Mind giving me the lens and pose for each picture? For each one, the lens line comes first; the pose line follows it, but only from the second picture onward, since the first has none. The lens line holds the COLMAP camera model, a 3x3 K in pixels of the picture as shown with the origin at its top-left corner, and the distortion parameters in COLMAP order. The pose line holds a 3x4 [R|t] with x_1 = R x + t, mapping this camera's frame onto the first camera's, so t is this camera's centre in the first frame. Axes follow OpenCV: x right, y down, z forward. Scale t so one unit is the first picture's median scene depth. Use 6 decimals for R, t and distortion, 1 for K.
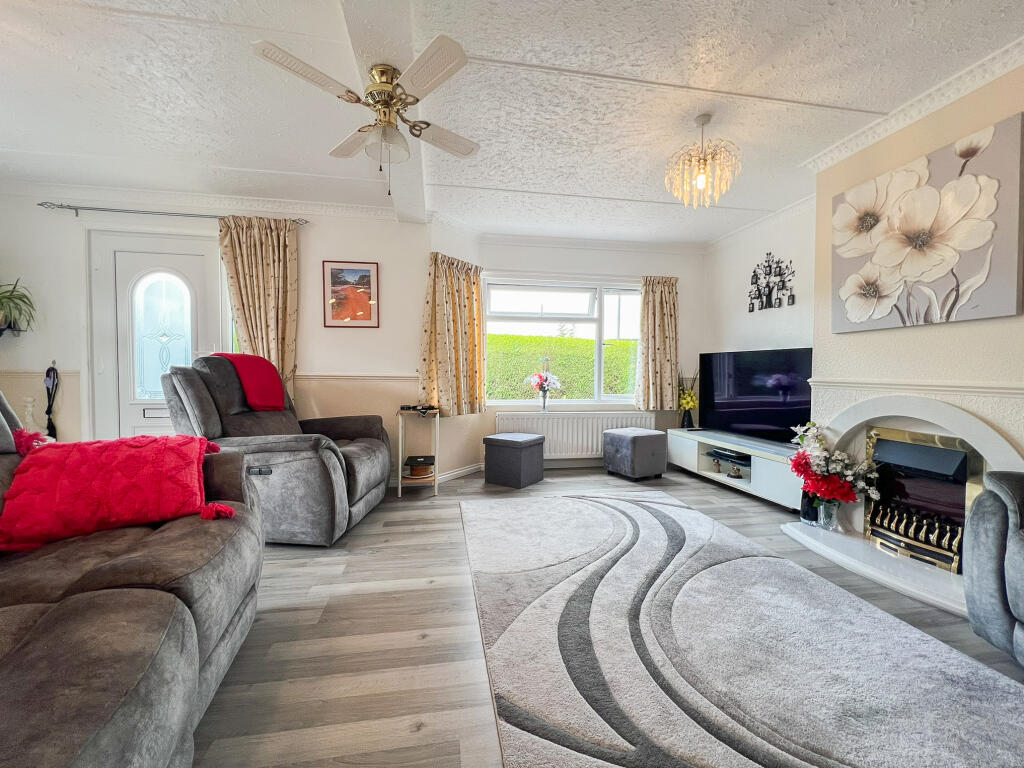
lens RADIAL K [[415.2, 0, 510.6], [0, 415.2, 381.3], [0, 0, 1]] dist [-0.009747, 0.000043]
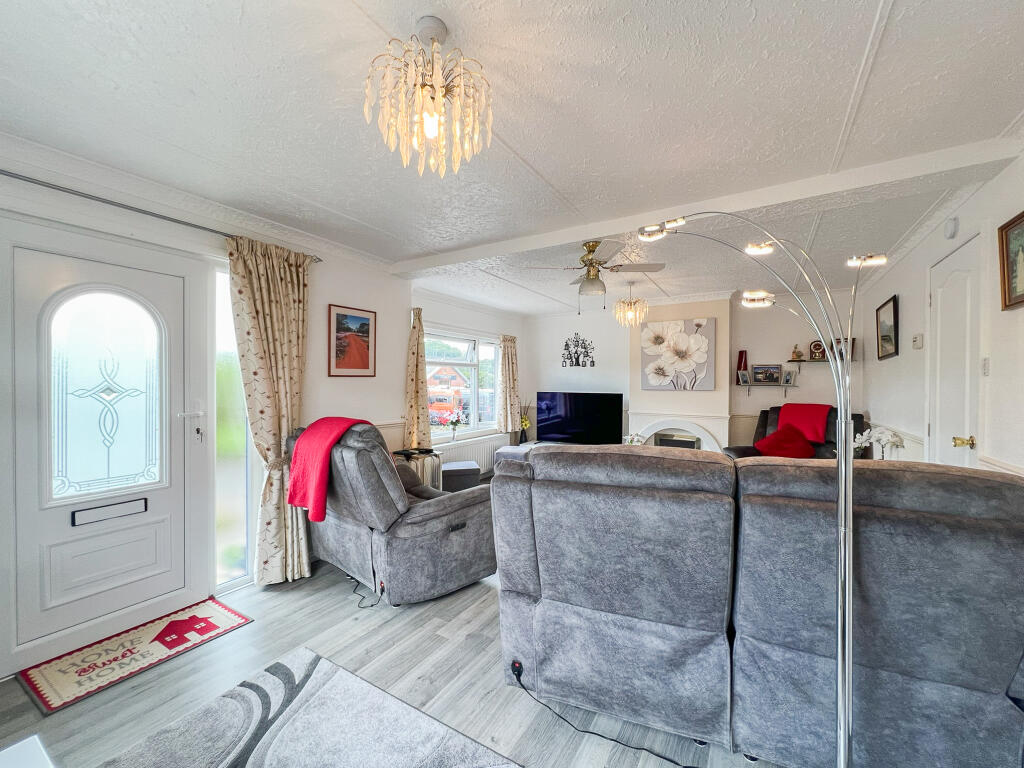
lens RADIAL K [[415.2, 0, 512.1], [0, 415.2, 384.6], [0, 0, 1]] dist [-0.009747, 0.000043]
pose [[0.651171, -0.007168, 0.758897, -0.880077], [0.017703, 0.999827, -0.005746, -0.100958], [-0.758724, 0.017177, 0.651186, 0.102996]]
